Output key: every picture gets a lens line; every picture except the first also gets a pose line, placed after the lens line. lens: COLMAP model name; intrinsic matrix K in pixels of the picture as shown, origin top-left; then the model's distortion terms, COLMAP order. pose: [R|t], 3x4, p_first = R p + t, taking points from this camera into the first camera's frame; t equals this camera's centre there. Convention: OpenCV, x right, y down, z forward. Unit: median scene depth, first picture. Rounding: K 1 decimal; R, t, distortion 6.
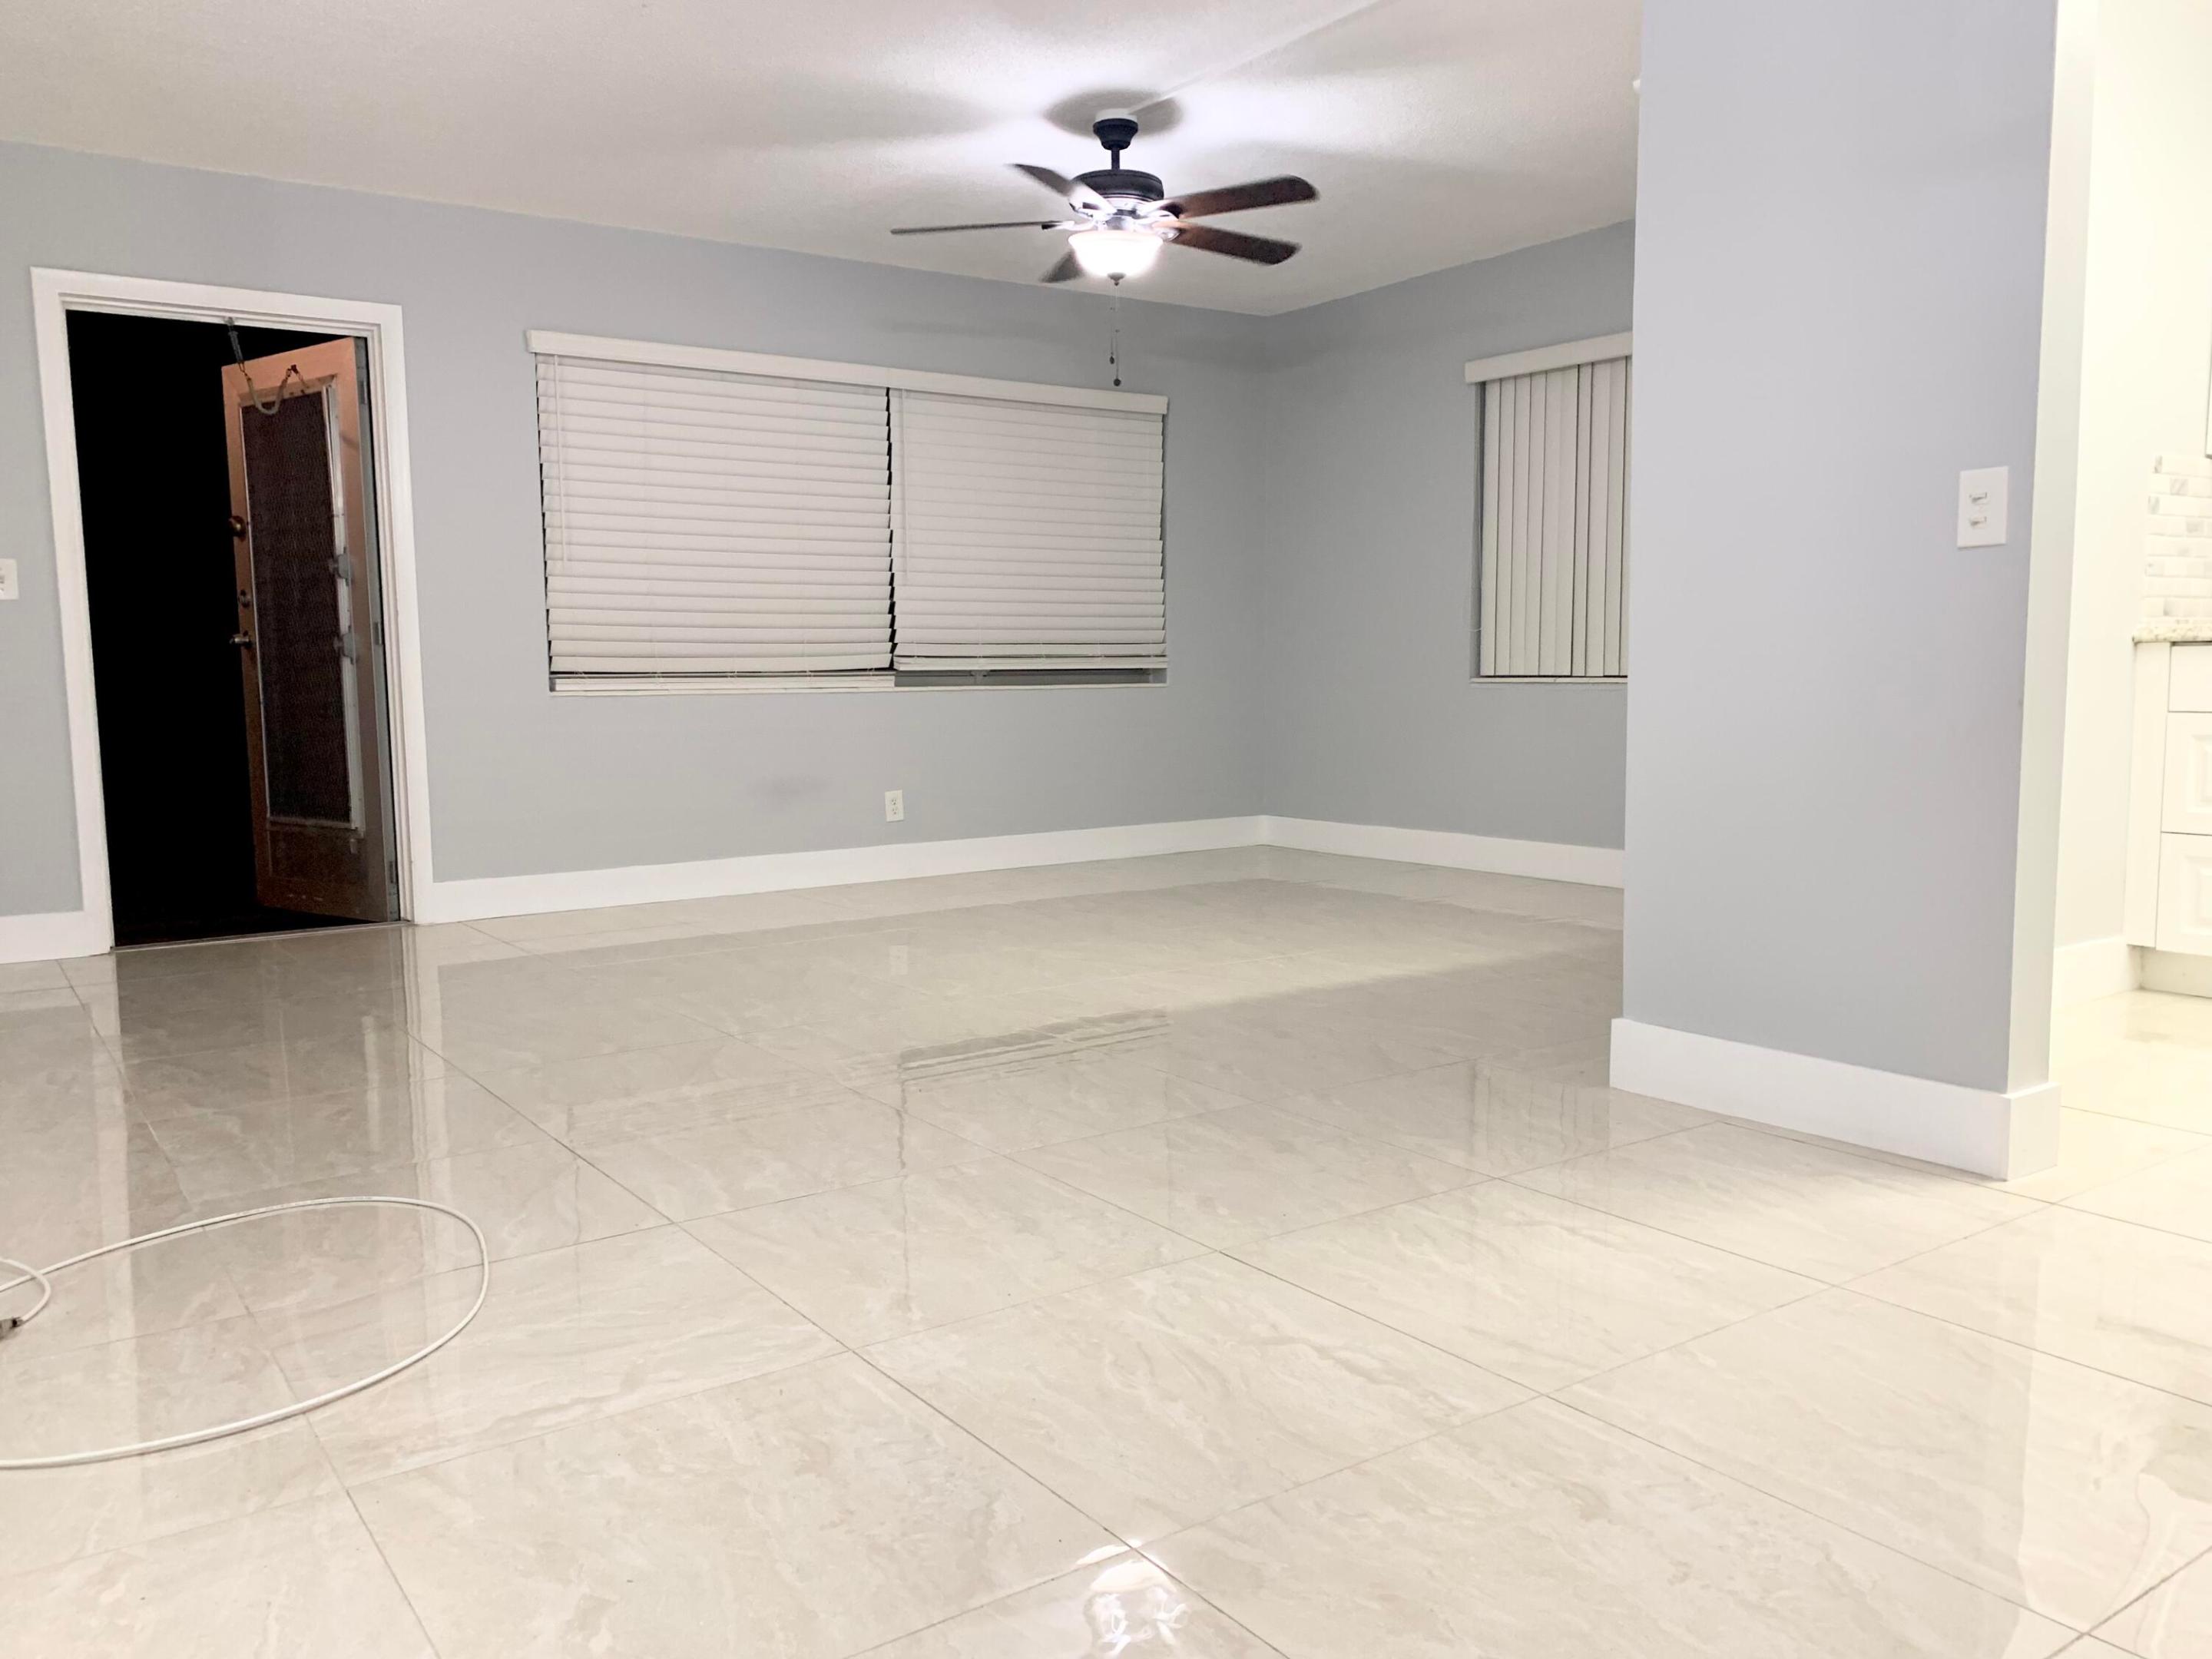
lens RADIAL K [[1687.2, 0, 1092.4], [0, 1687.2, 848.8], [0, 0, 1]] dist [0.045336, -0.050136]
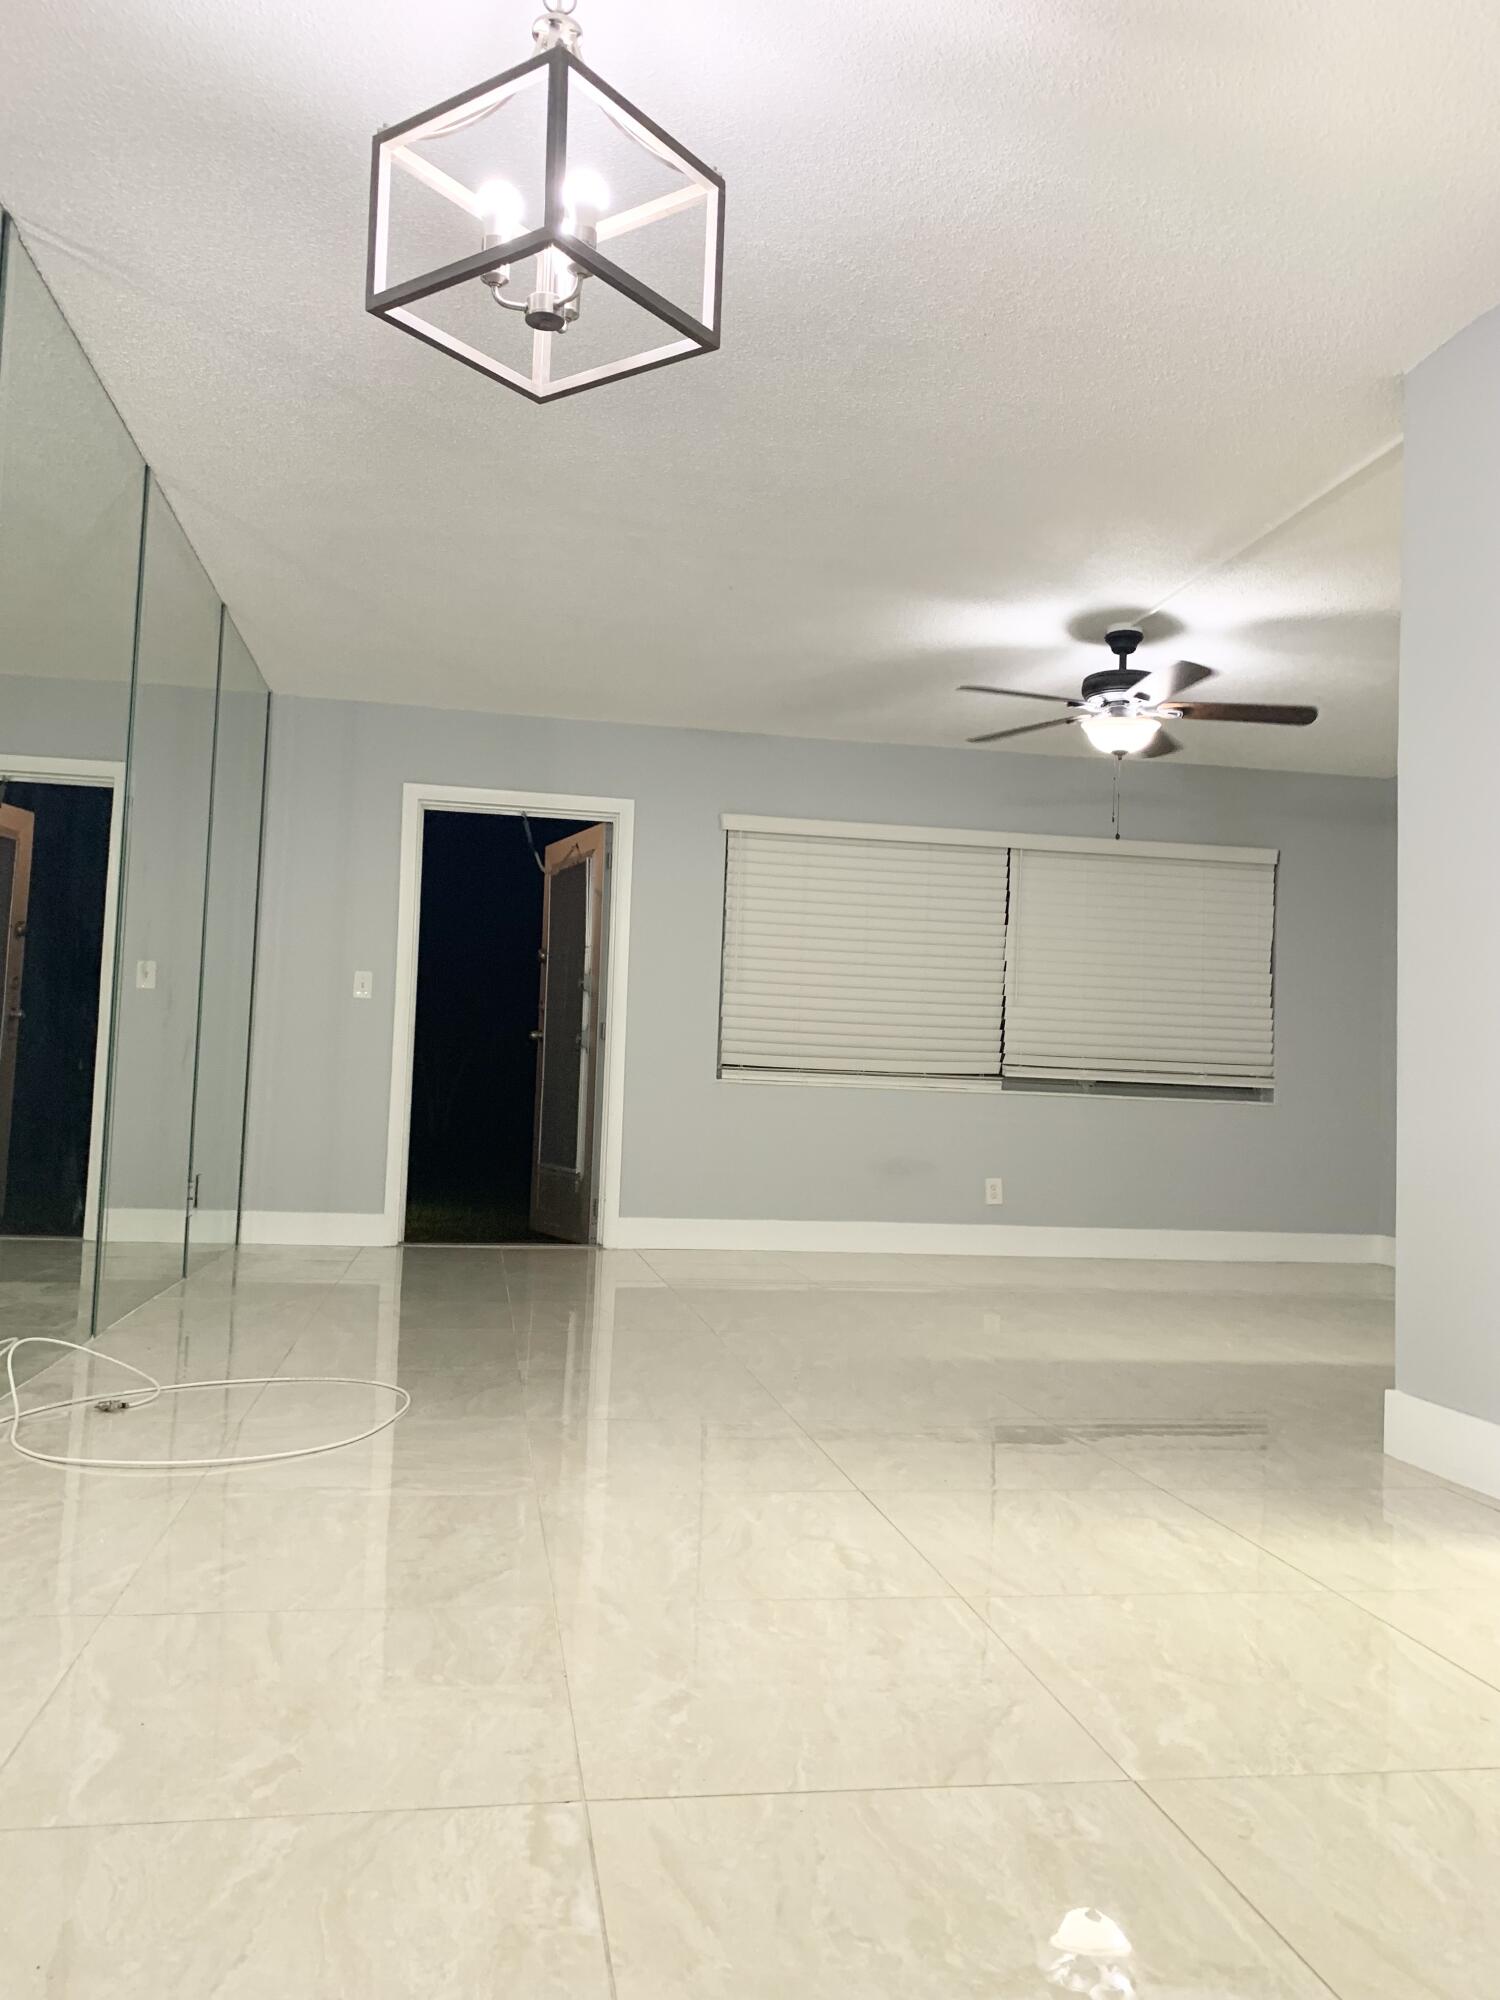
lens RADIAL K [[1525.5, 0, 736.8], [0, 1525.5, 1006.4], [0, 0, 1]] dist [0.045336, -0.050136]
pose [[0.904383, 0.020528, -0.426228, 0.195744], [-0.091543, 0.984921, -0.146802, 0.023582], [0.416787, 0.171784, 0.892625, -0.054314]]
